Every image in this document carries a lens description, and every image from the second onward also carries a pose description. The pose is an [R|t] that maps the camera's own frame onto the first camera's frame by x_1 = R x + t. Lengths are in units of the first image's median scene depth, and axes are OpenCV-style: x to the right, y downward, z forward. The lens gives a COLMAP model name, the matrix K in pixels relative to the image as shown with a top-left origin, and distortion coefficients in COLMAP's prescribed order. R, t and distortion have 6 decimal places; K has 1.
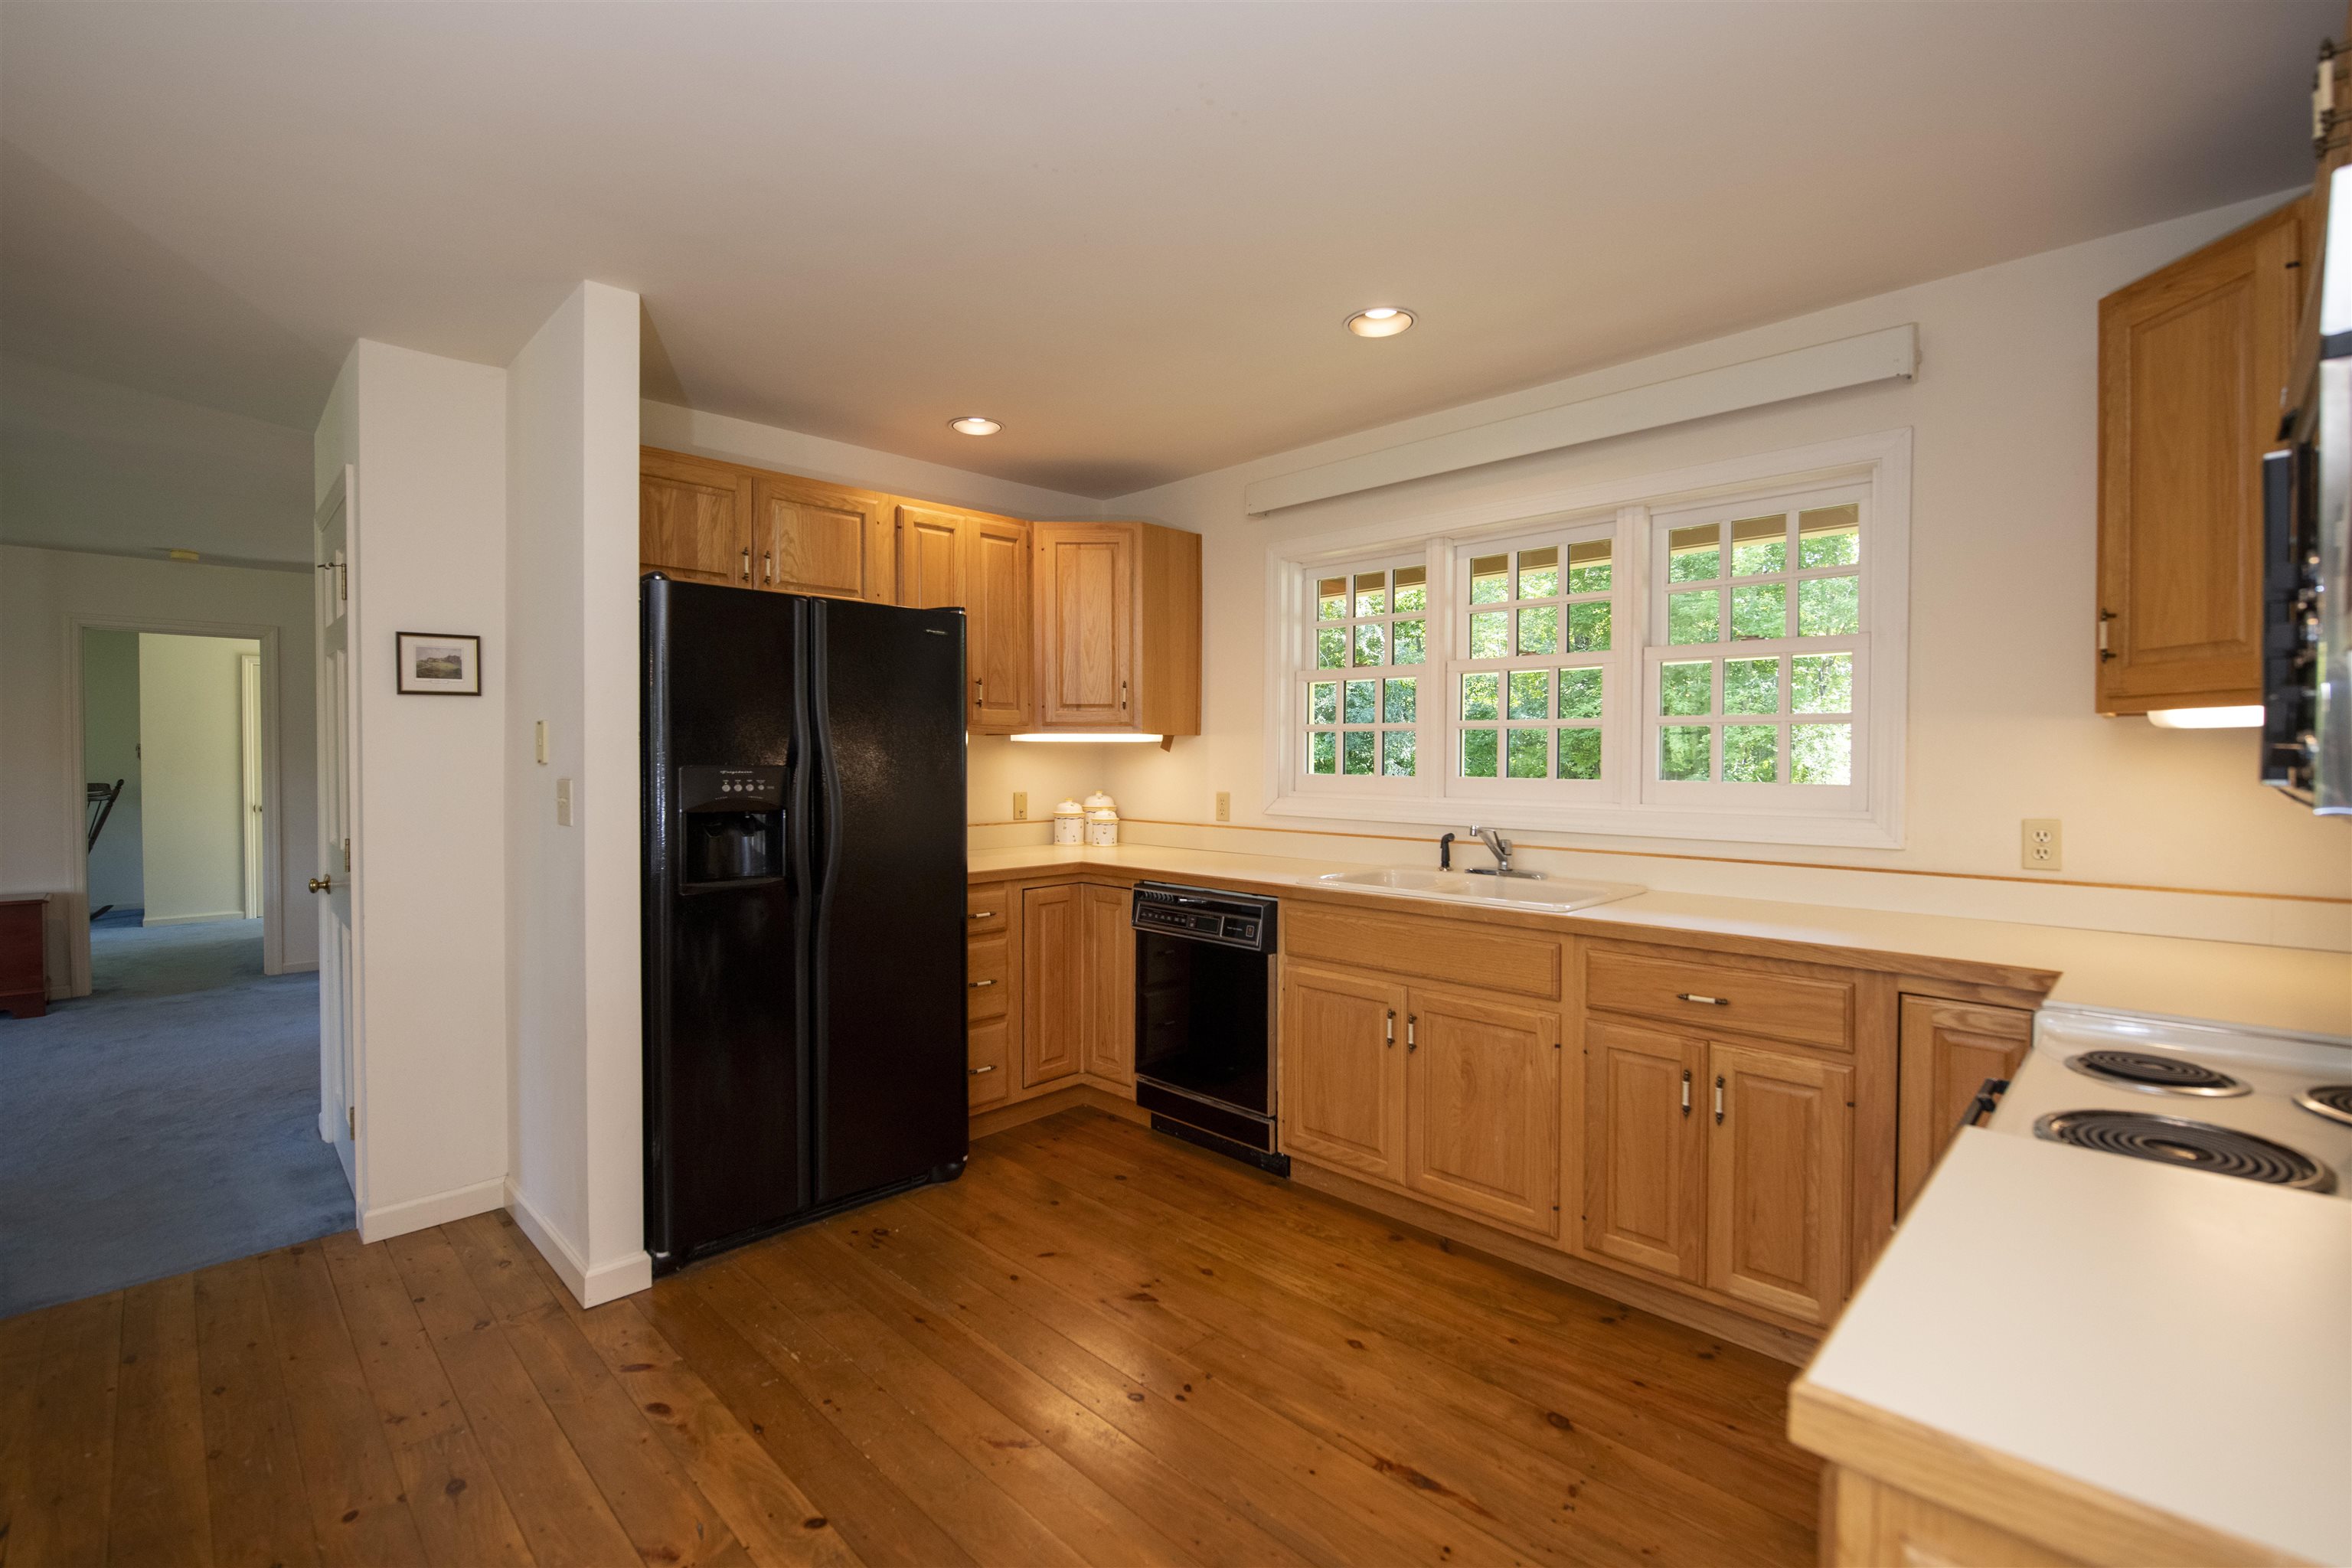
lens RADIAL K [[1055.8, 0, 1159.6], [0, 1055.8, 768.4], [0, 0, 1]] dist [-0.007020, -0.002791]
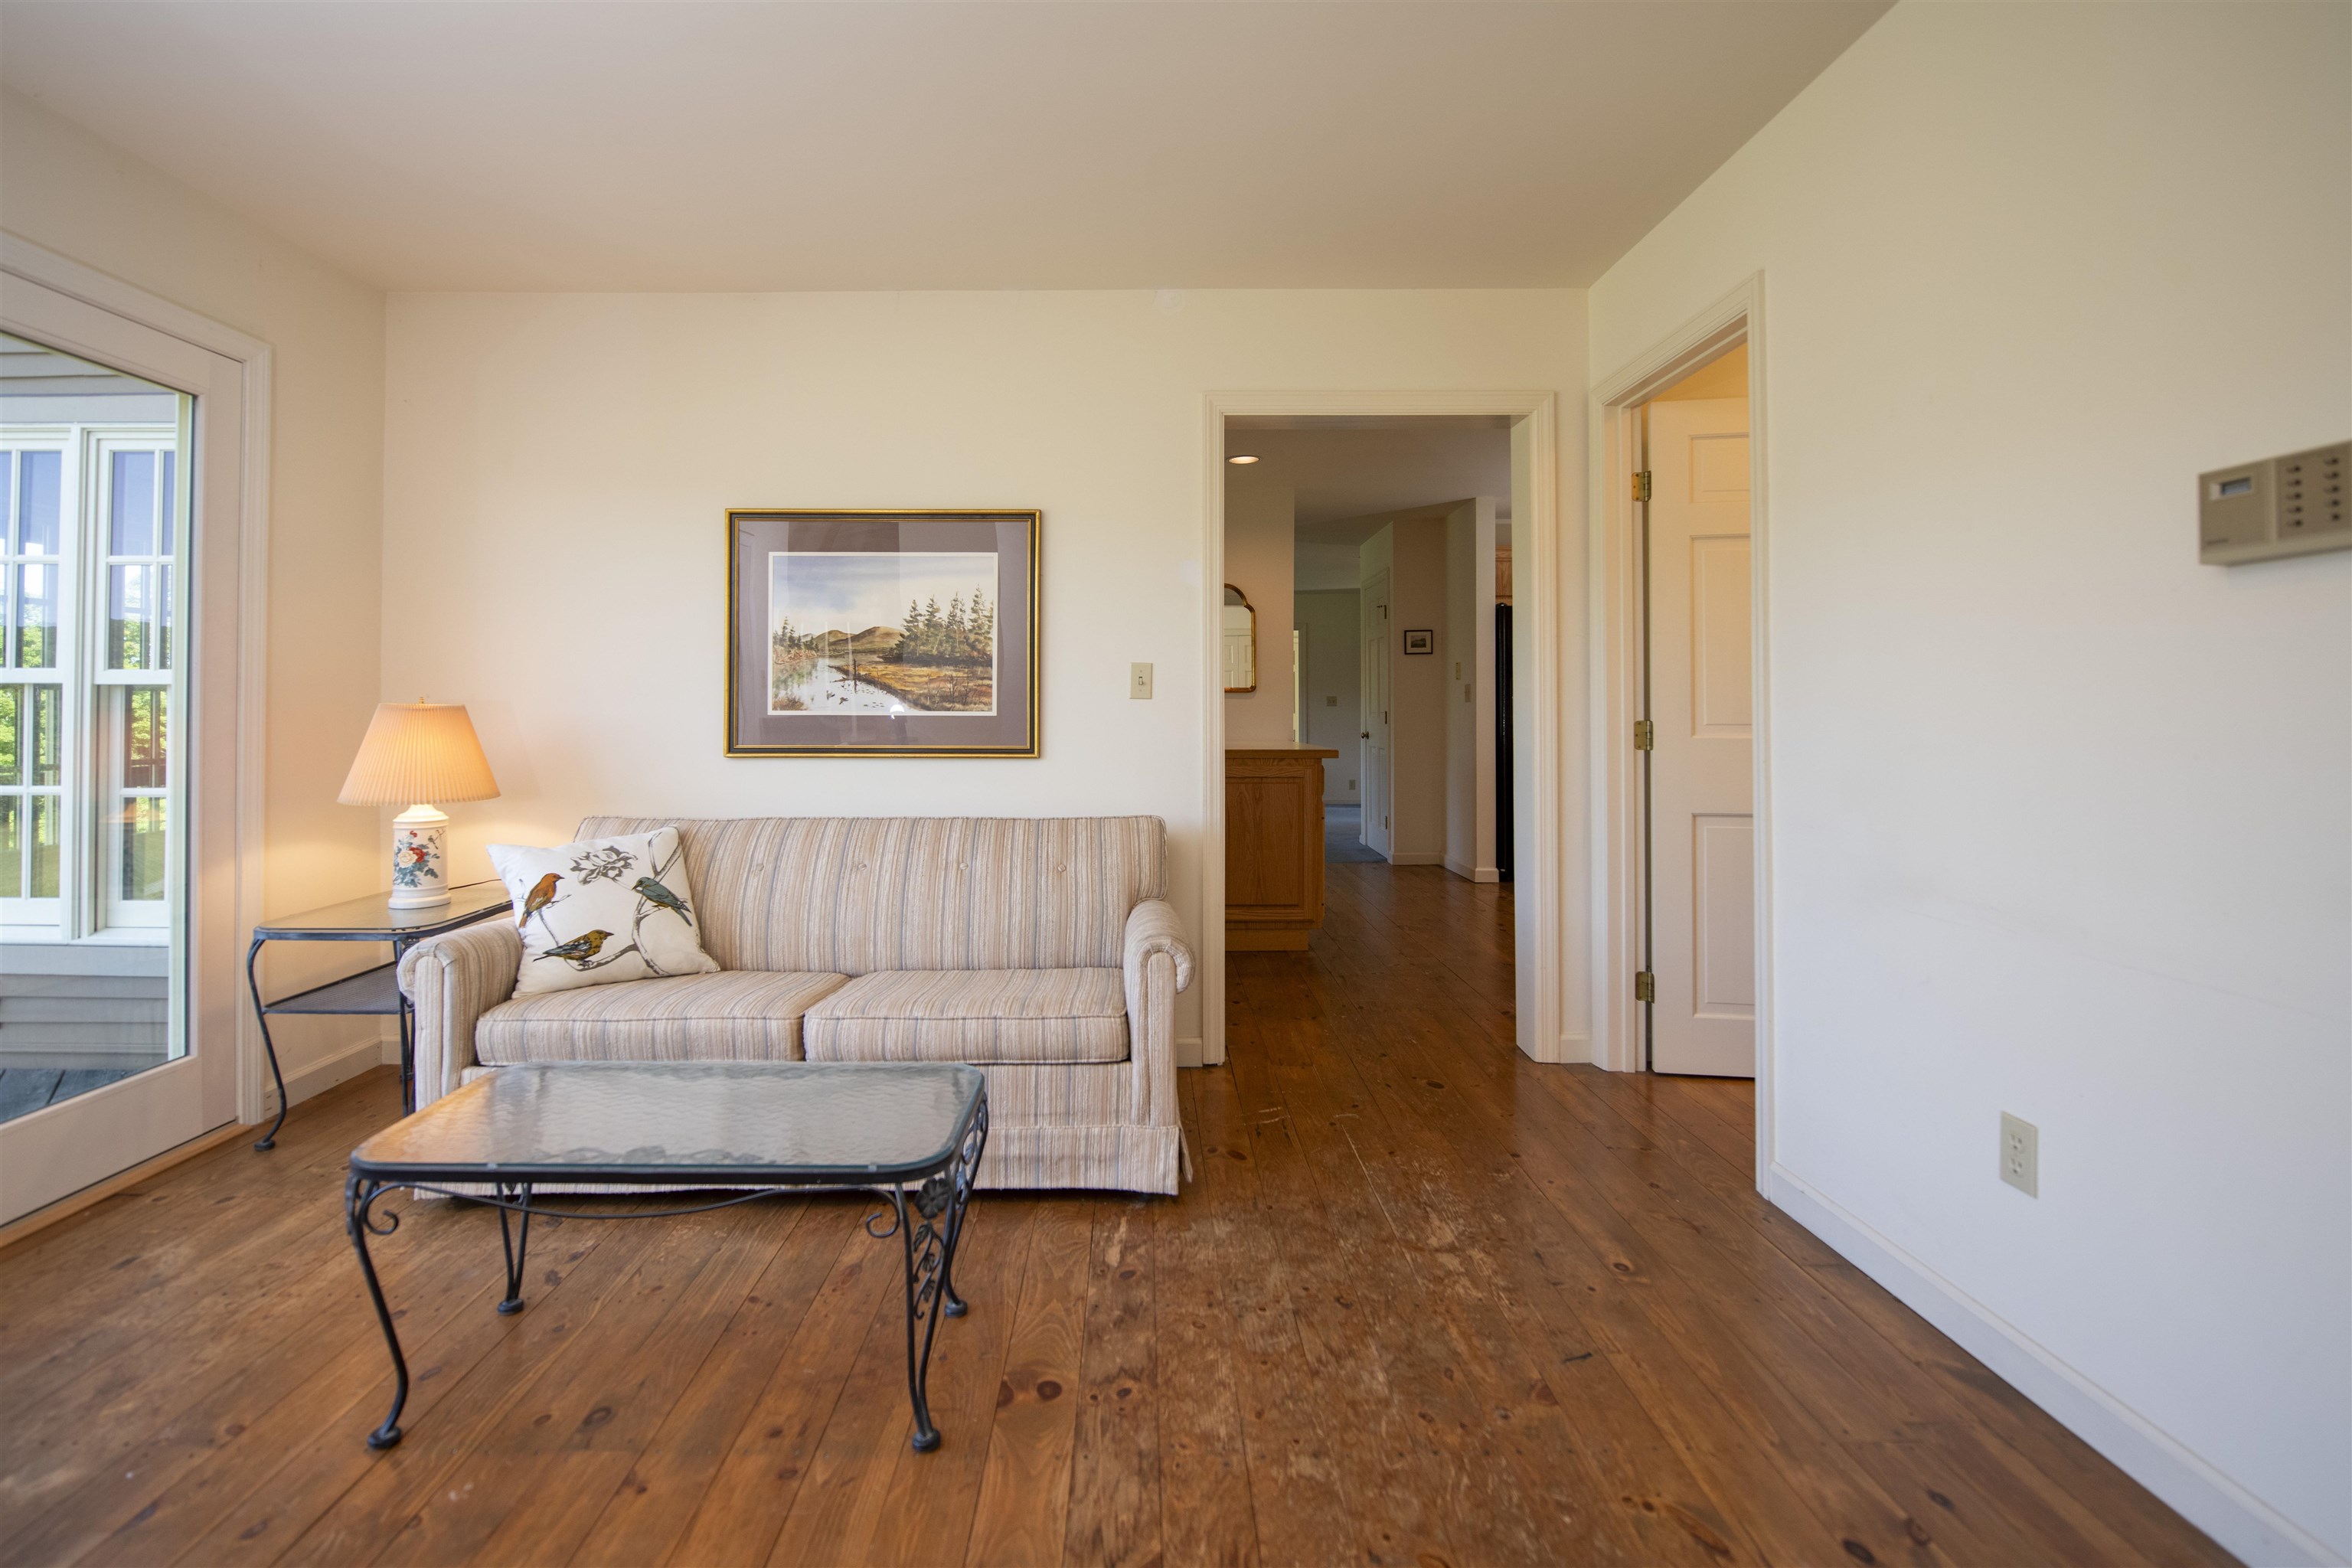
lens RADIAL K [[1055.8, 0, 1124.0], [0, 1055.8, 697.5], [0, 0, 1]] dist [-0.007020, -0.002791]
pose [[0.706445, -0.016833, -0.707568, 0.709741], [-0.001592, 0.999677, -0.025371, 0.122934], [0.707767, 0.019050, 0.706190, -1.495203]]
